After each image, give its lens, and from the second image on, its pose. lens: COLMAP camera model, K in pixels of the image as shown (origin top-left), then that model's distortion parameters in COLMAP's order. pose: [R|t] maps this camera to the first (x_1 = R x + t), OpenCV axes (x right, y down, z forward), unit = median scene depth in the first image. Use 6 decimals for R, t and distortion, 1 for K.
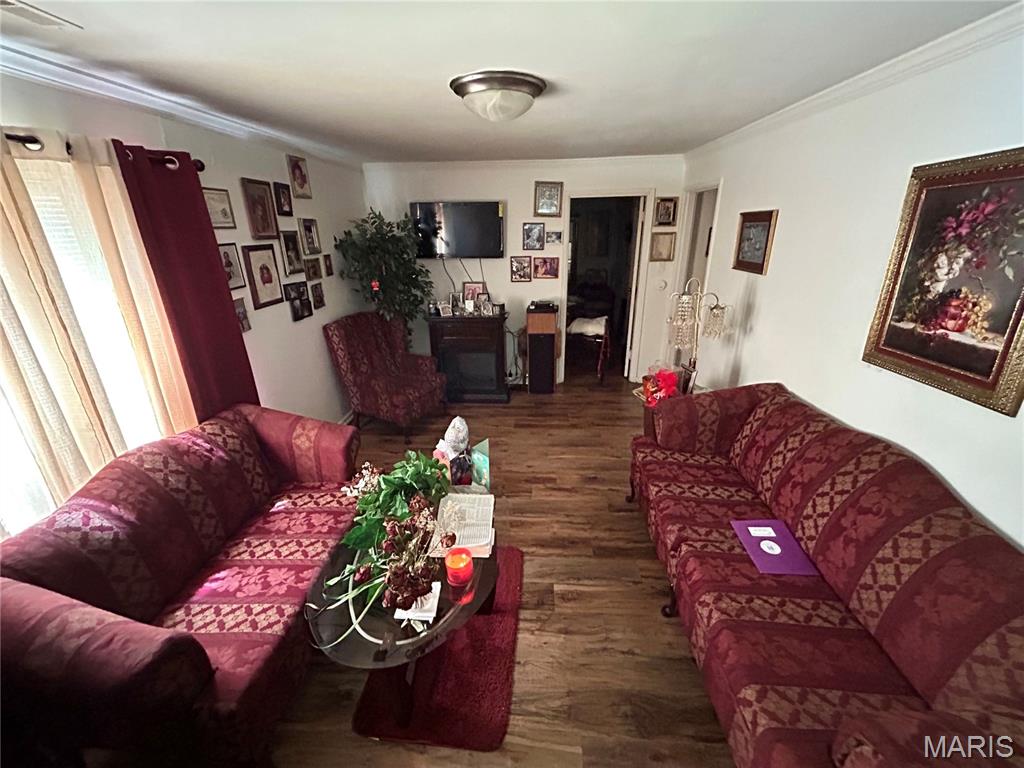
lens RADIAL K [[417.5, 0, 514.2], [0, 417.5, 379.3], [0, 0, 1]] dist [-0.001538, -0.000074]
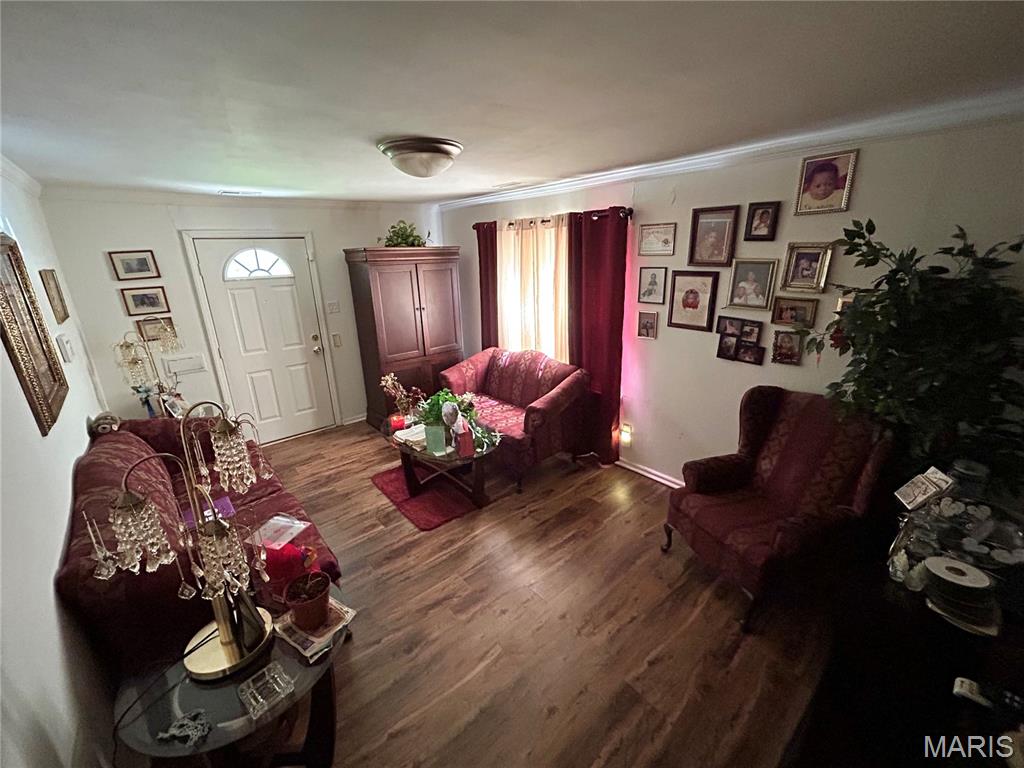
lens RADIAL K [[417.5, 0, 513.0], [0, 417.5, 383.0], [0, 0, 1]] dist [-0.001538, -0.000074]
pose [[-0.716176, 0.239208, -0.655646, 0.429196], [-0.214667, 0.818386, 0.533068, -0.520203], [0.664086, 0.522516, -0.534758, 1.323636]]
